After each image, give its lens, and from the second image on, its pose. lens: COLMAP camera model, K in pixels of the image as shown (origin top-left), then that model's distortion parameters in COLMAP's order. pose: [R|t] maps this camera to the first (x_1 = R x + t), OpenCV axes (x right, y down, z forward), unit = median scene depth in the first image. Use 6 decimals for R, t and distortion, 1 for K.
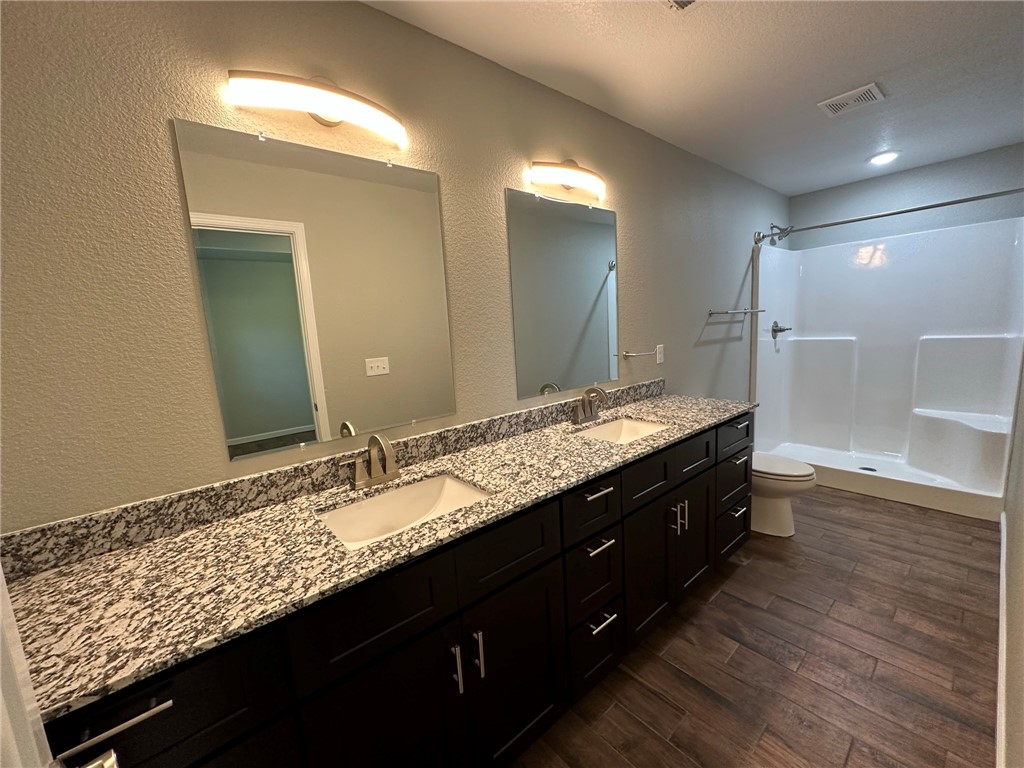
lens RADIAL K [[408.4, 0, 511.1], [0, 408.4, 385.5], [0, 0, 1]] dist [-0.002121, 0.000415]
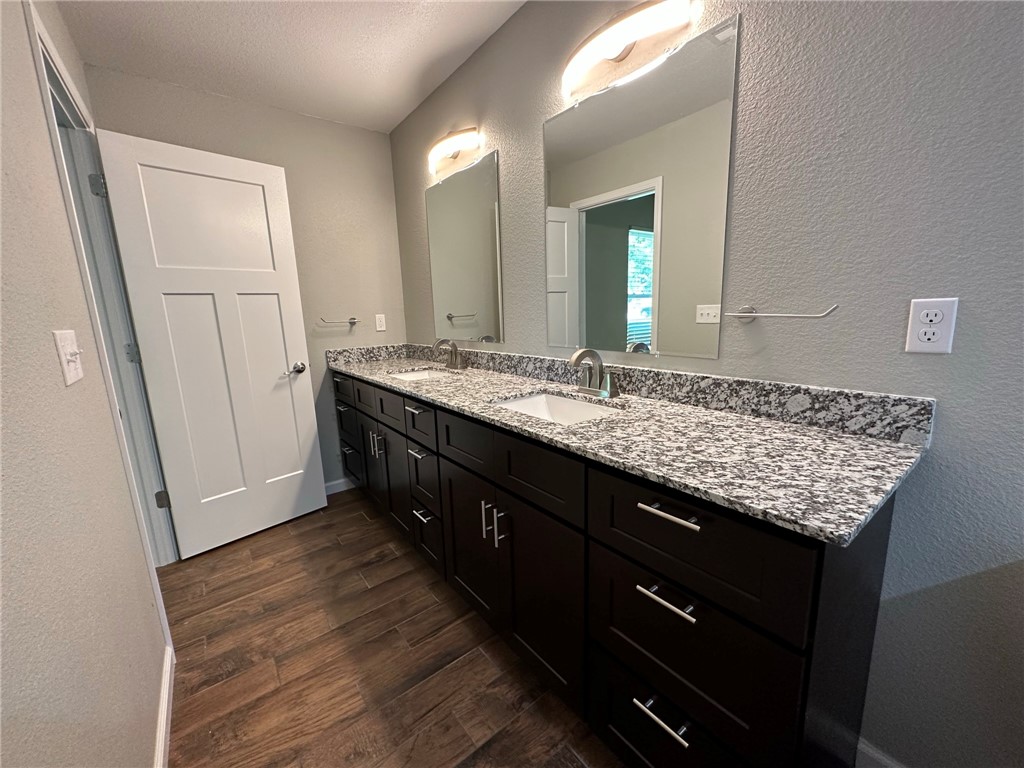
lens RADIAL K [[408.4, 0, 511.1], [0, 408.4, 385.5], [0, 0, 1]] dist [-0.002121, 0.000415]
pose [[-0.043828, 0.241734, -0.969352, 1.079104], [-0.107135, 0.963552, 0.245132, -0.112865], [0.993278, 0.114596, -0.016332, 1.012178]]
